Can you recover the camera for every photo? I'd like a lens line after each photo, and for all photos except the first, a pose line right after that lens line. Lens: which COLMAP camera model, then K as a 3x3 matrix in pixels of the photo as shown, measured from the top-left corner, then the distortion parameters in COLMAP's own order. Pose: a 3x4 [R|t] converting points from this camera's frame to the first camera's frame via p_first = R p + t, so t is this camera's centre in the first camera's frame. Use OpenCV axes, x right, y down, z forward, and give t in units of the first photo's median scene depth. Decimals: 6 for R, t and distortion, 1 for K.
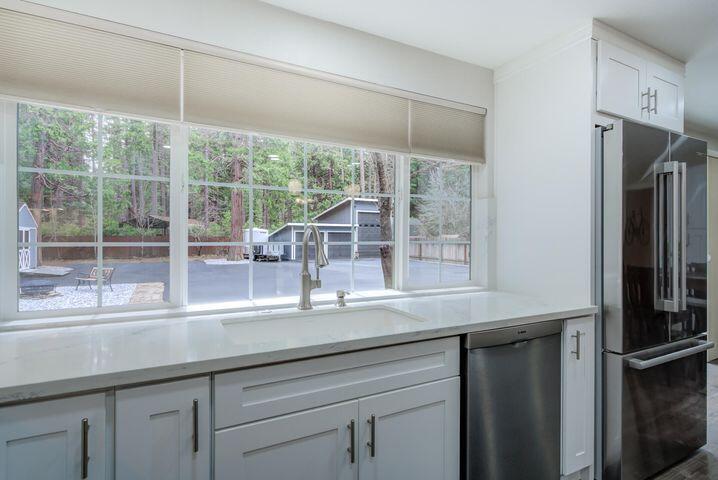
lens RADIAL K [[367.3, 0, 359.0], [0, 367.3, 240.0], [0, 0, 1]] dist [-0.000006, -0.000369]
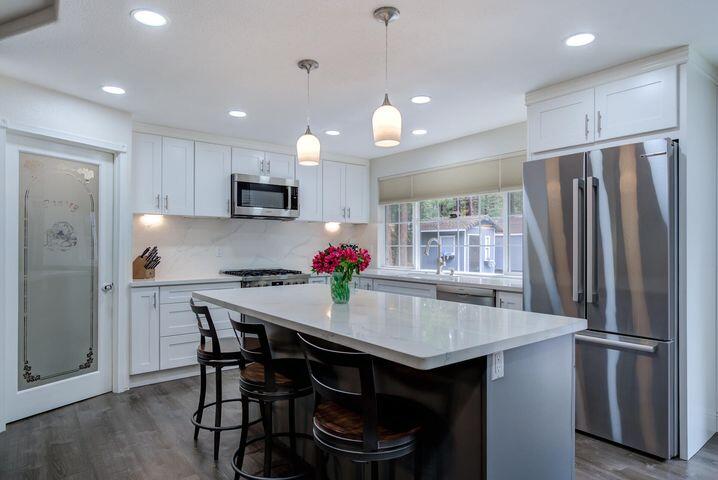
lens RADIAL K [[432.5, 0, 359.0], [0, 432.5, 242.8], [0, 0, 1]] dist [0.000157, -0.041814]
pose [[0.151272, -0.007080, -0.988467, 1.749663], [0.000066, 0.999974, -0.007152, 0.007360], [0.988492, 0.001016, 0.151268, 0.067515]]
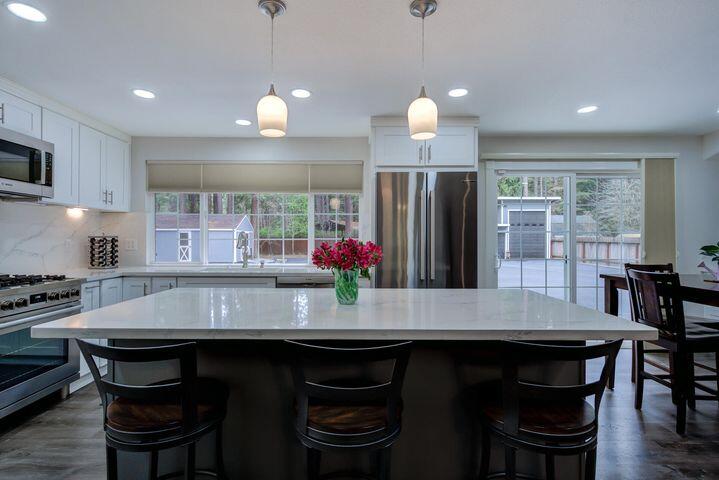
lens RADIAL K [[355.8, 0, 356.2], [0, 355.8, 239.8], [0, 0, 1]] dist [-0.000886, -0.001448]
pose [[0.882133, -0.000262, -0.471001, 1.095359], [-0.000142, 1.000000, -0.000821, 0.010784], [0.471001, 0.000791, 0.882133, -0.466509]]
